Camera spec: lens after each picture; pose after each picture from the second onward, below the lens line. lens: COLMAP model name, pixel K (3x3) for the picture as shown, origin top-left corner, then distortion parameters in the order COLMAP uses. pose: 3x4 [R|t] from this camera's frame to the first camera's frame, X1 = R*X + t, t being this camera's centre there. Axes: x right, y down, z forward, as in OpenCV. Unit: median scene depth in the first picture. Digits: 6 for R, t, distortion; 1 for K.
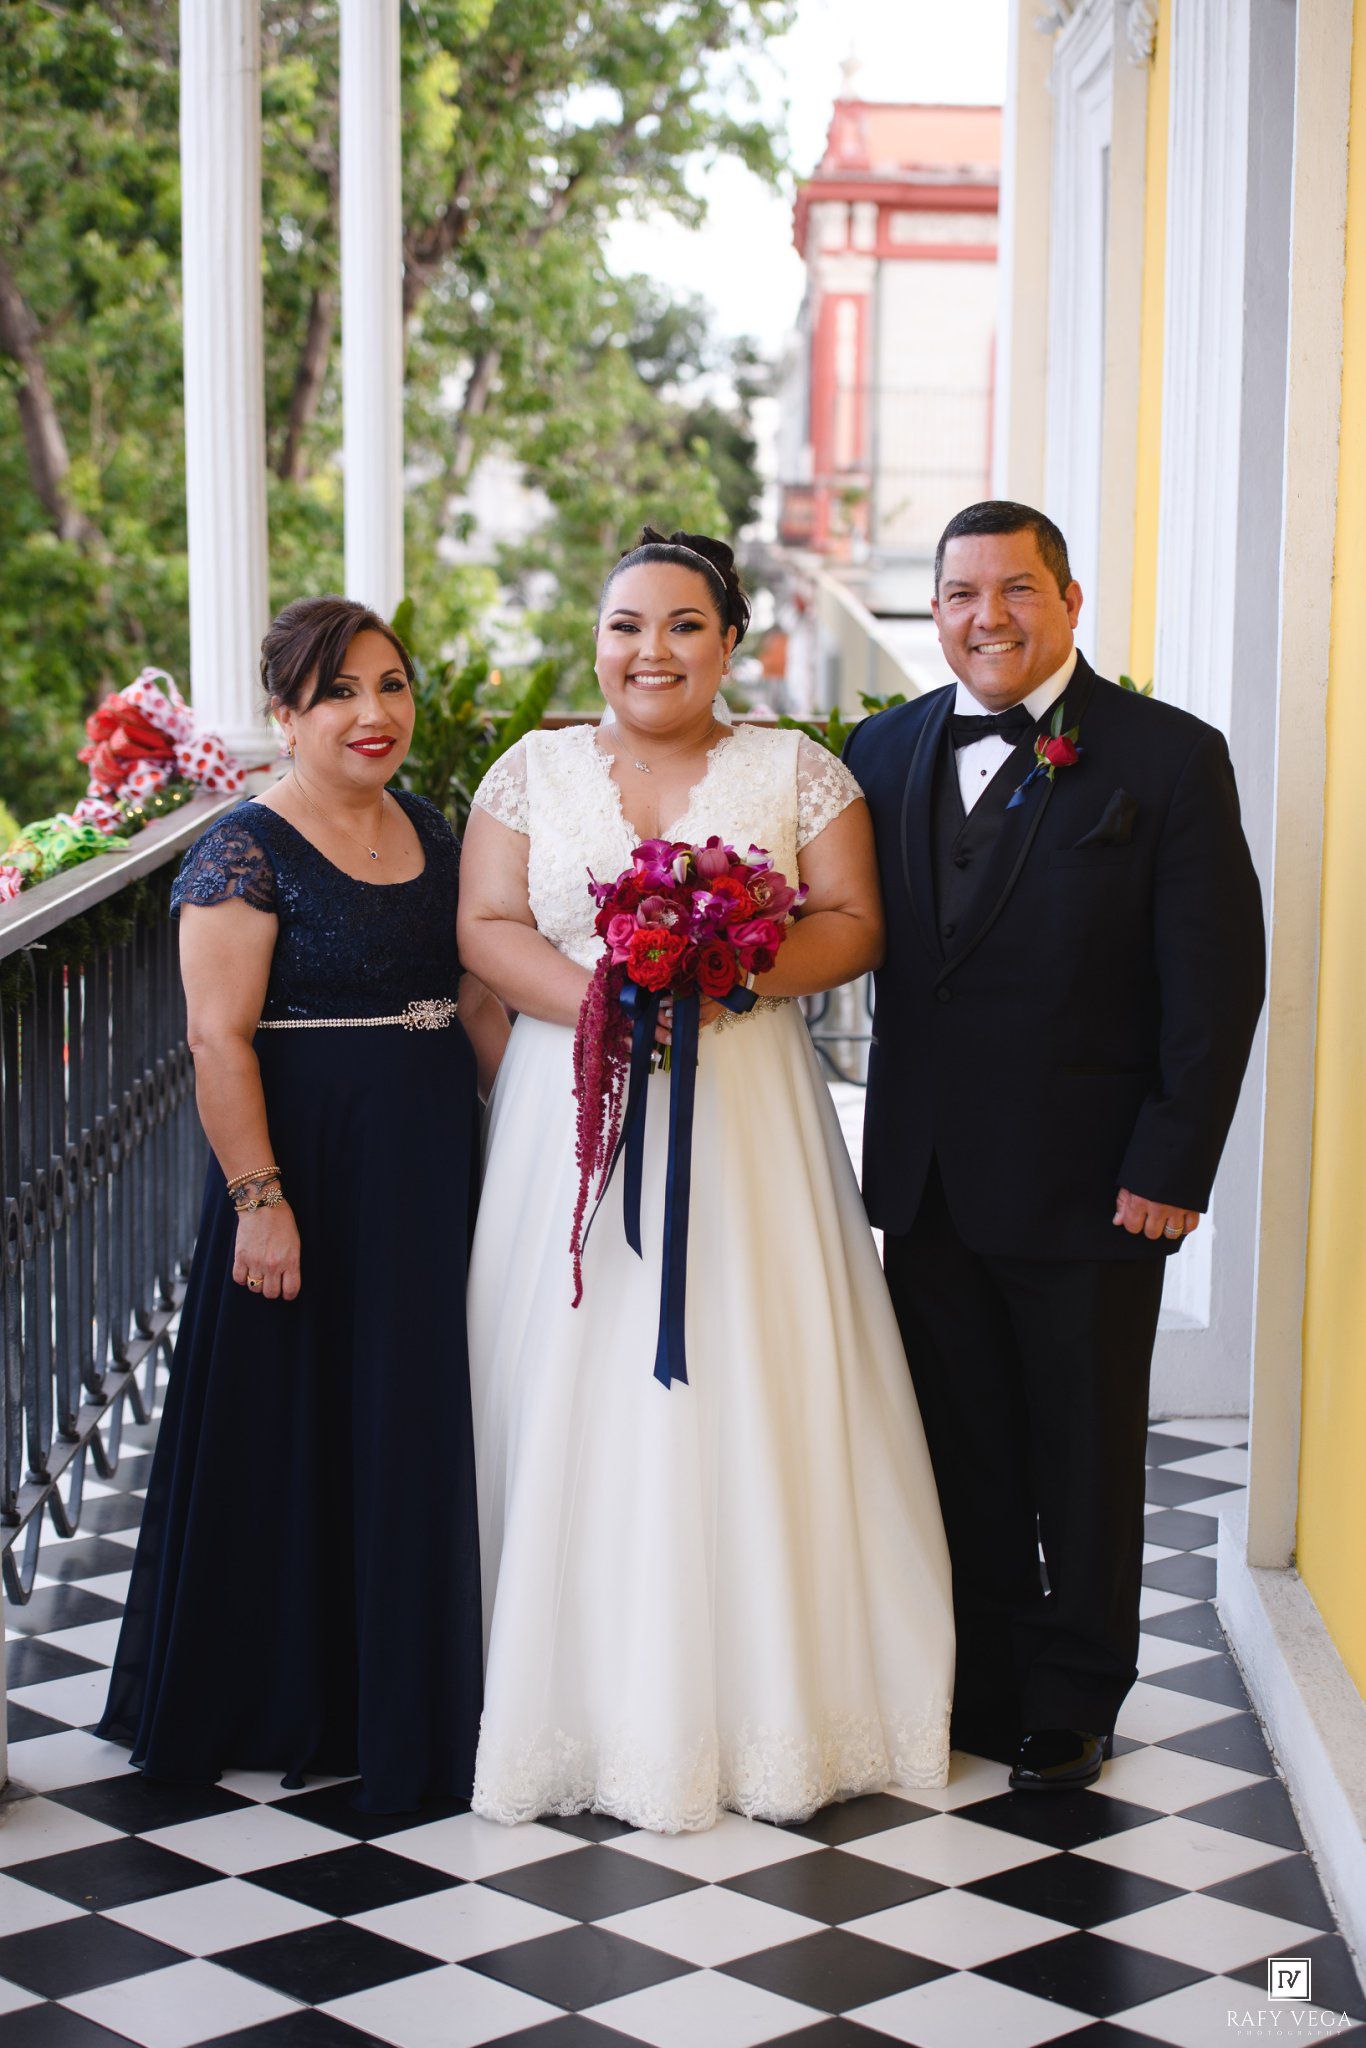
lens RADIAL K [[4241.0, 0, 681.9], [0, 4241.0, 1126.7], [0, 0, 1]] dist [-0.068999, -0.027249]
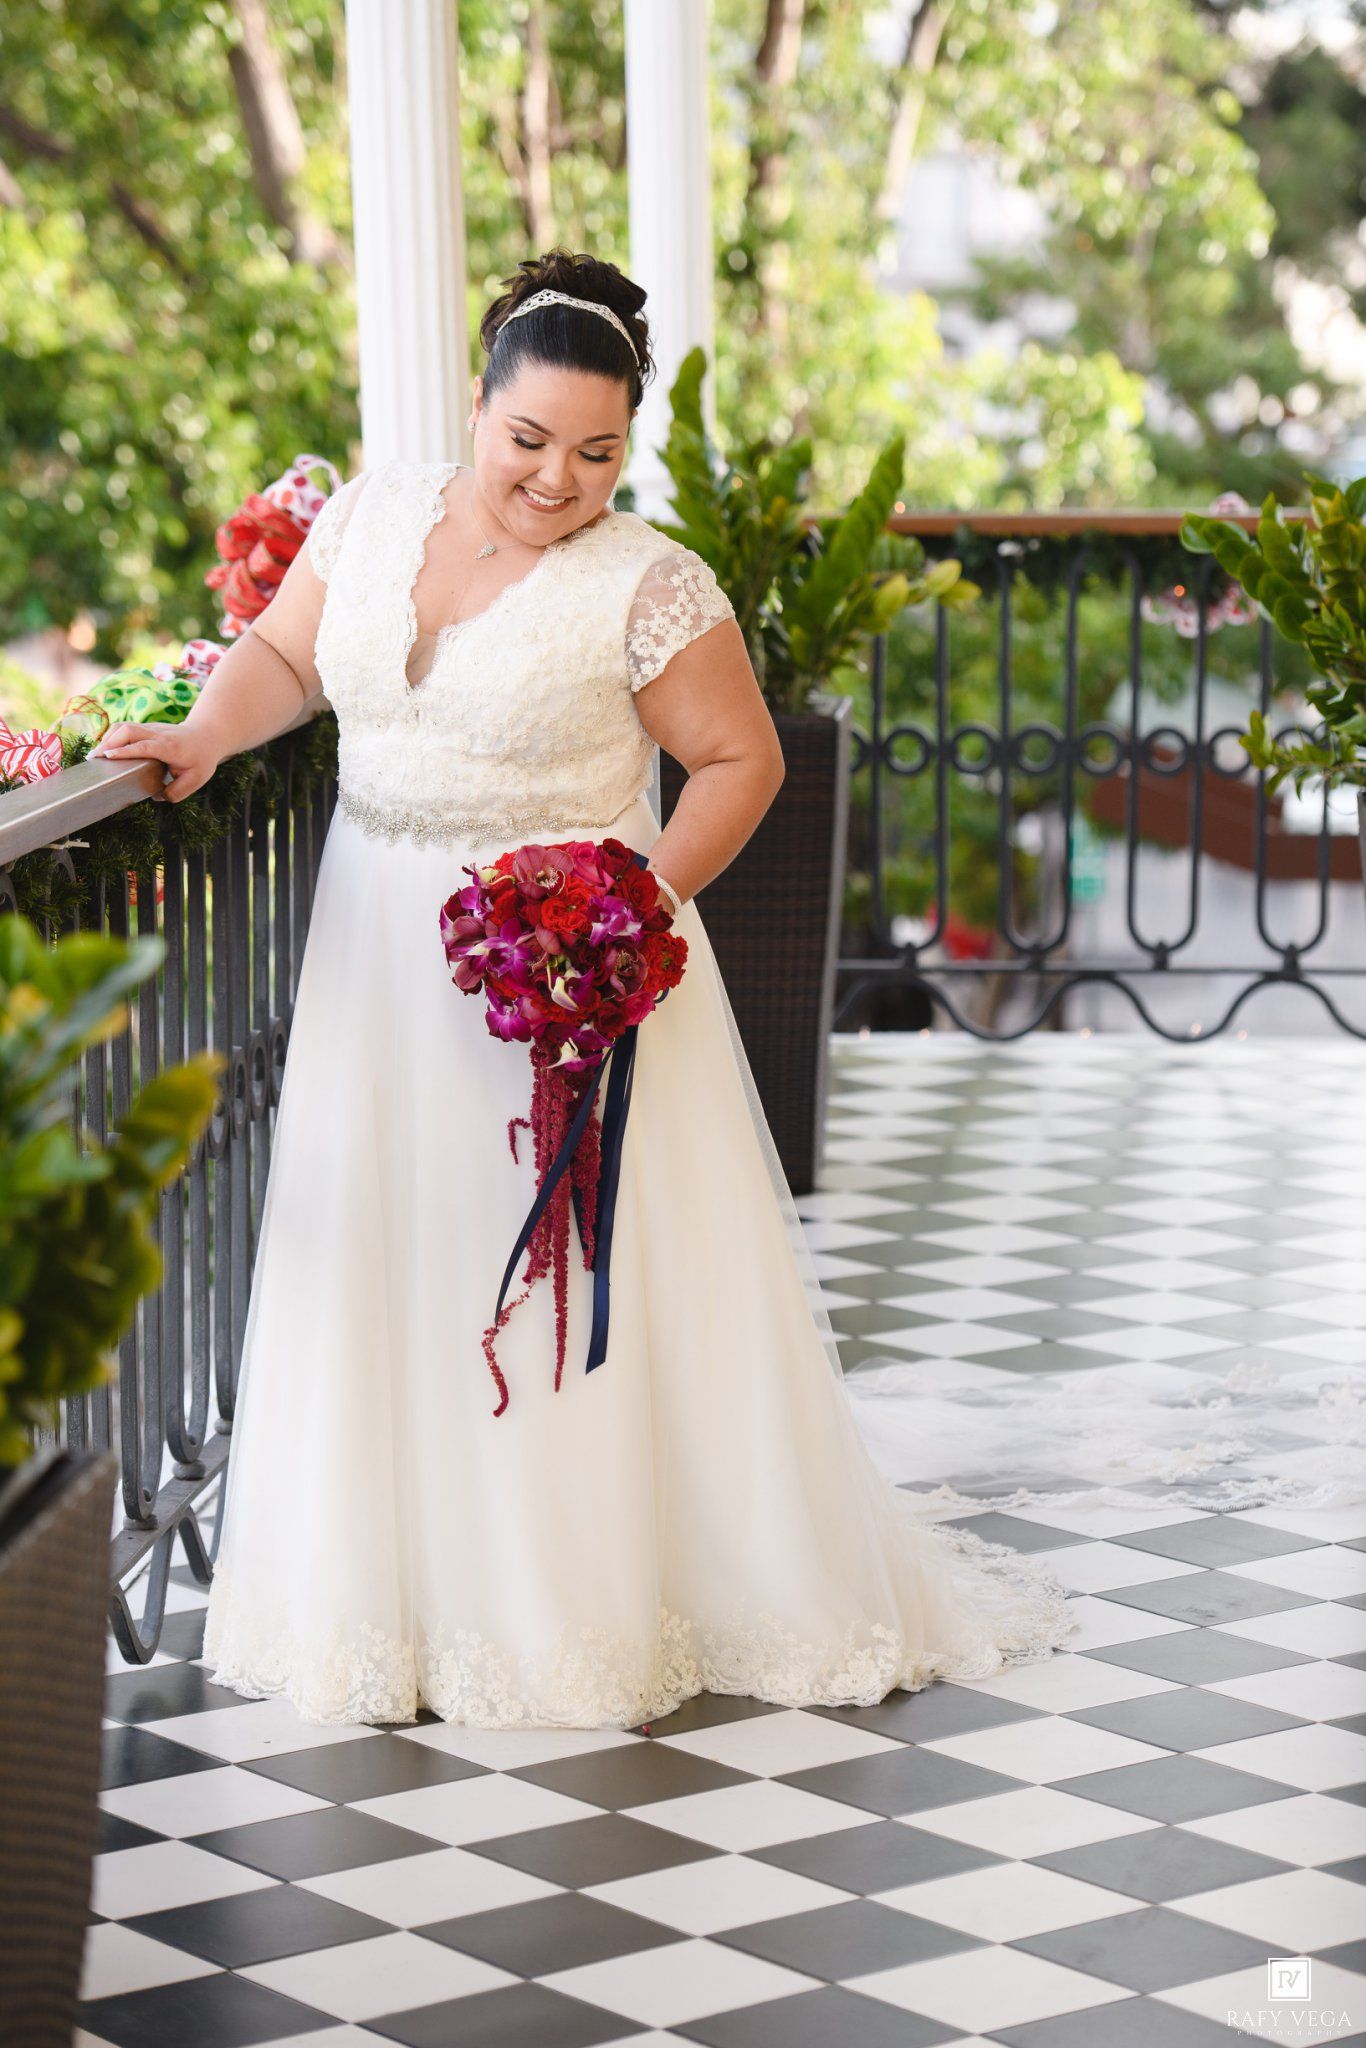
lens RADIAL K [[6260.8, 0, 683.0], [0, 6260.8, 1024.0], [0, 0, 1]] dist [0.402165, -0.094898]
pose [[0.994811, -0.006444, -0.101539, 0.044902], [0.004930, 0.999873, -0.015157, 0.003823], [0.101623, 0.014578, 0.994716, -0.047570]]
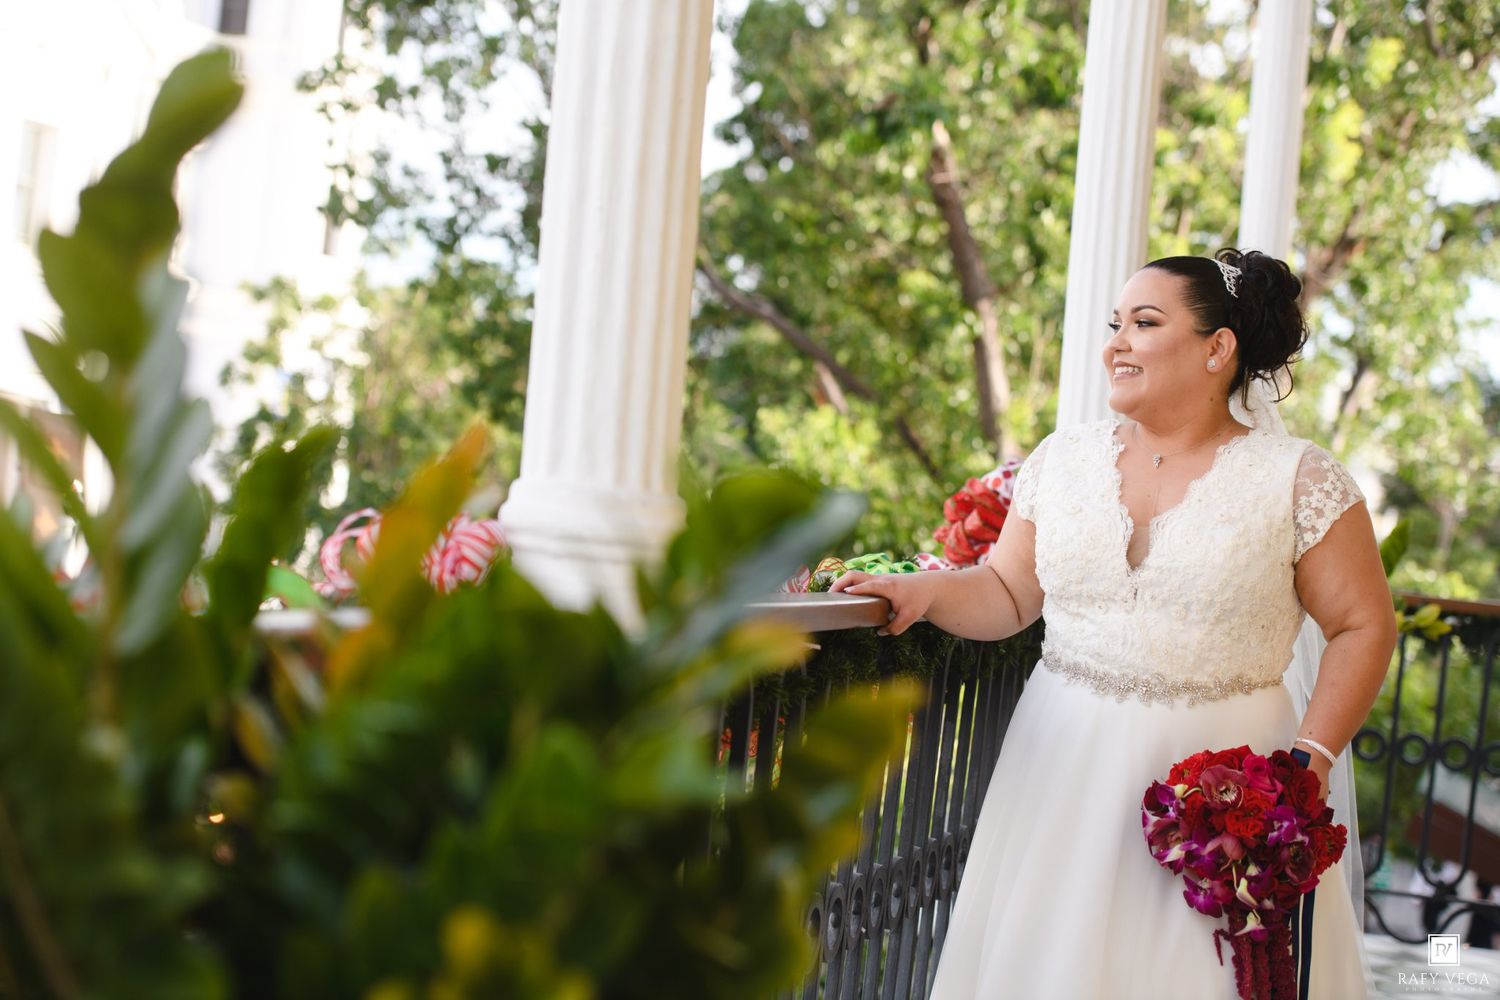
lens RADIAL K [[3106.2, 0, 750.0], [0, 3106.2, 500.0], [0, 0, 1]] dist [-0.068999, -0.027249]
pose [[0.968196, 0.088188, -0.234134, -0.011017], [-0.123869, 0.982037, -0.142334, 0.015980], [0.217376, 0.166810, 0.961729, 0.269858]]
